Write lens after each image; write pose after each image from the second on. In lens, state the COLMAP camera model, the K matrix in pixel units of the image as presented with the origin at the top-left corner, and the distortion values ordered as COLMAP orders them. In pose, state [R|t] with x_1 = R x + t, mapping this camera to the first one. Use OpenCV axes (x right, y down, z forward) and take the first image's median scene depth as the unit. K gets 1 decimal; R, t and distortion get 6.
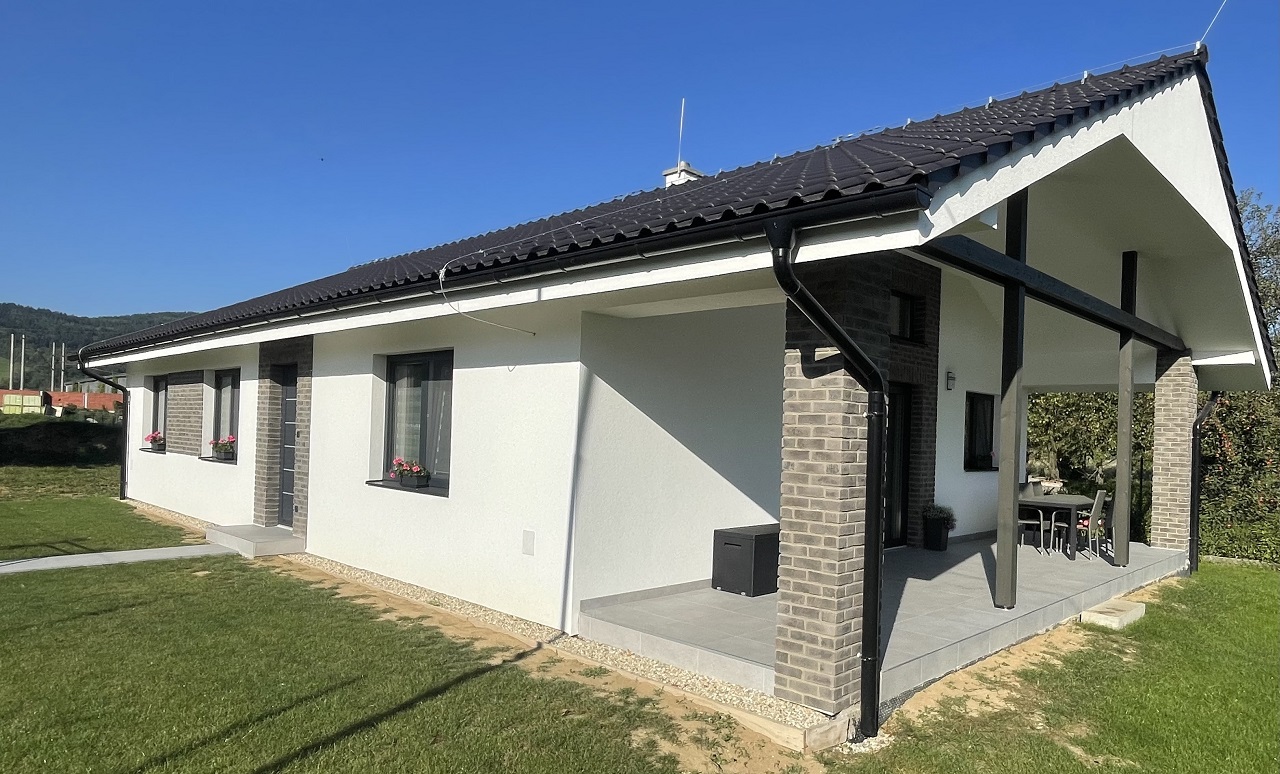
lens RADIAL K [[803.6, 0, 731.3], [0, 803.6, 424.5], [0, 0, 1]] dist [-0.004226, -0.001494]
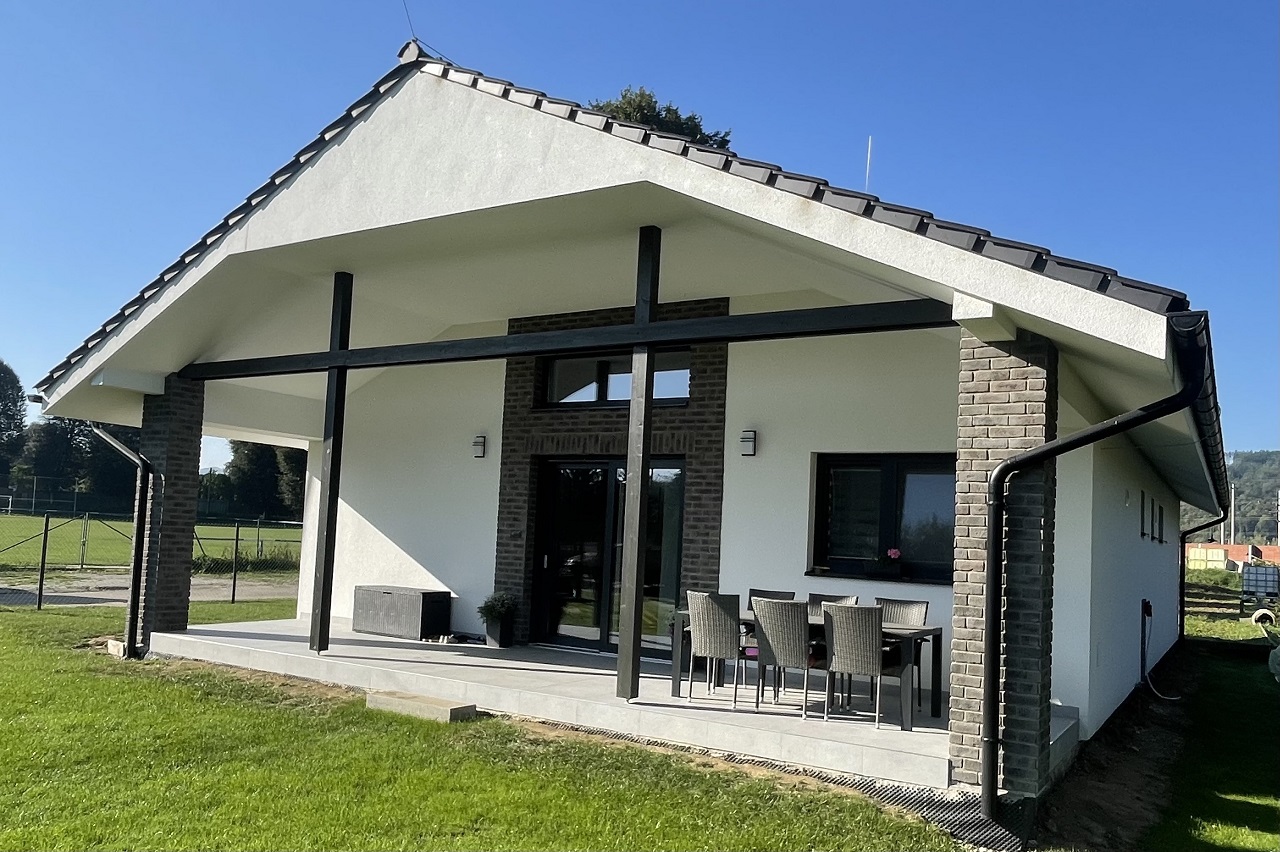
lens RADIAL K [[1065.4, 0, 567.4], [0, 1065.4, 458.4], [0, 0, 1]] dist [-0.000876, 0.001199]
pose [[0.100590, -0.100967, -0.989792, 1.209387], [-0.035693, 0.993831, -0.105007, 0.065223], [0.994287, 0.045892, 0.096366, 0.761752]]
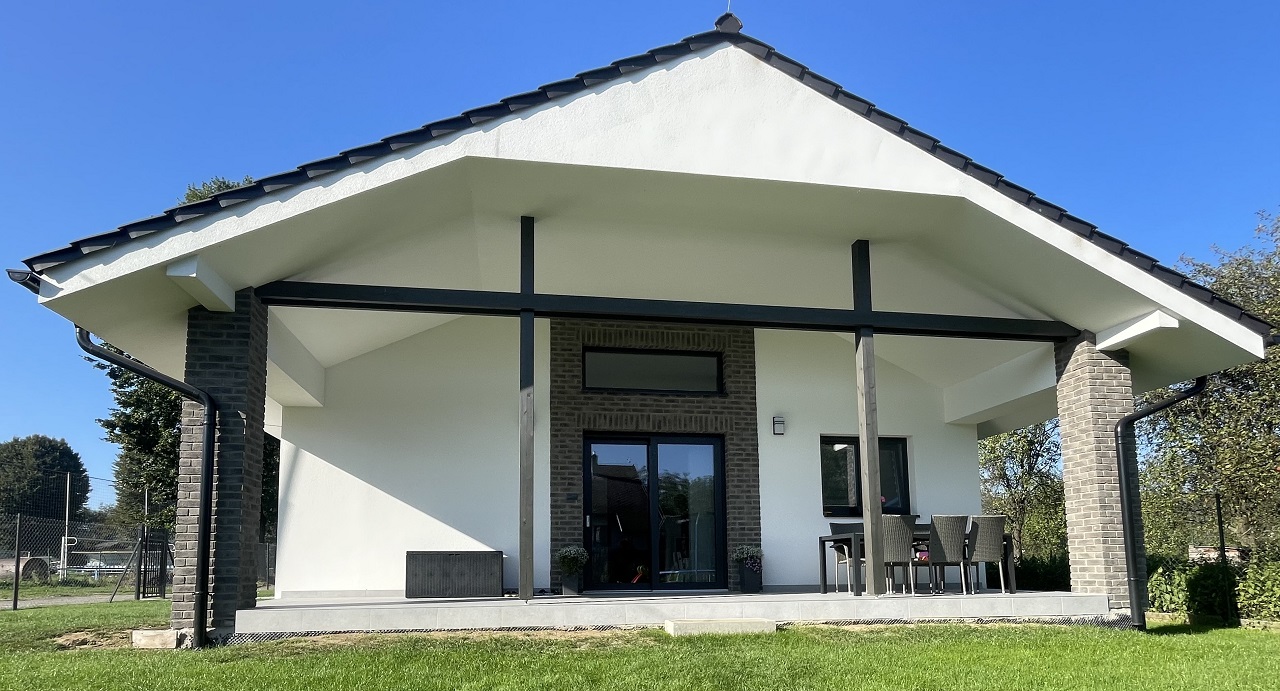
lens RADIAL K [[697.3, 0, 635.6], [0, 697.3, 502.4], [0, 0, 1]] dist [0.001104, -0.000762]
pose [[0.764229, -0.108731, -0.635713, 0.687258], [0.043865, 0.992167, -0.116966, 0.135825], [0.643451, 0.061503, 0.763013, 0.235645]]
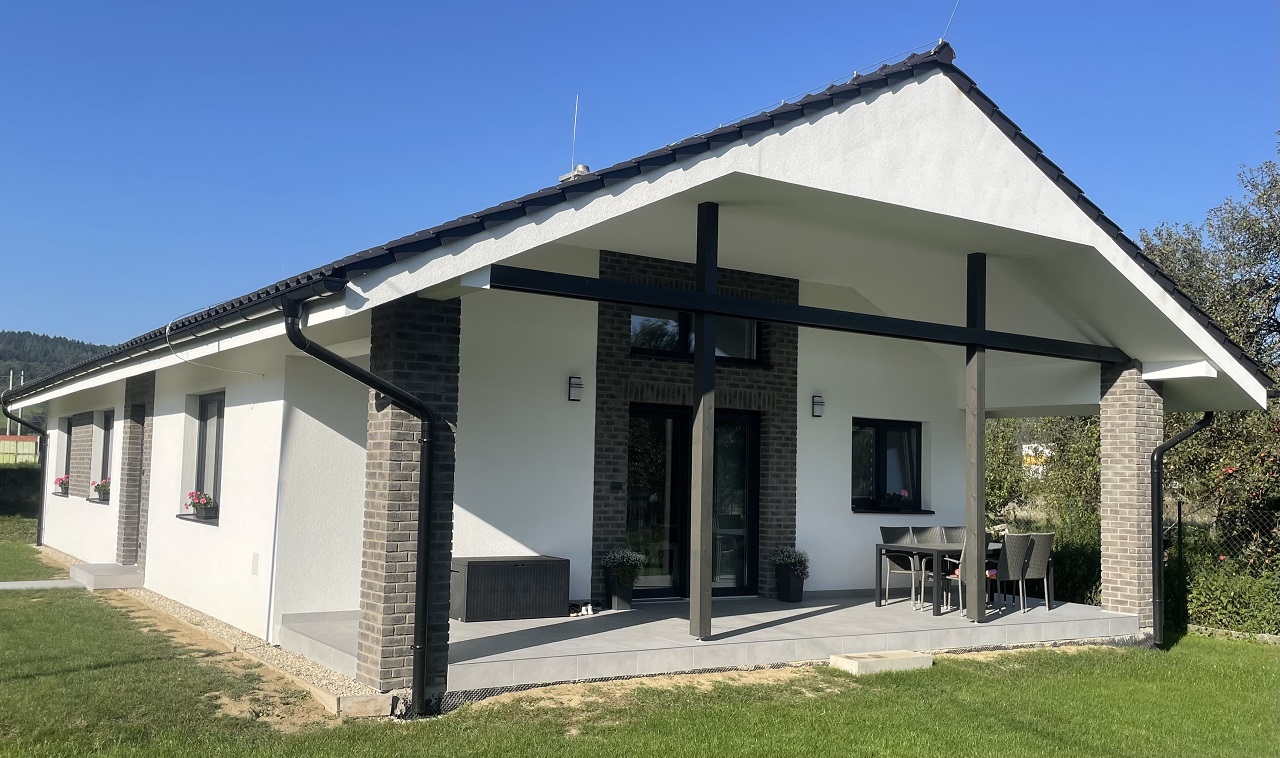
lens RADIAL K [[1171.1, 0, 640.0], [0, 1171.1, 379.0], [0, 0, 1]] dist [0.089102, -0.166813]
pose [[0.966286, -0.027427, -0.256007, 0.418979], [0.006950, 0.996726, -0.080553, 0.017378], [0.257379, 0.076058, 0.963313, -0.276055]]
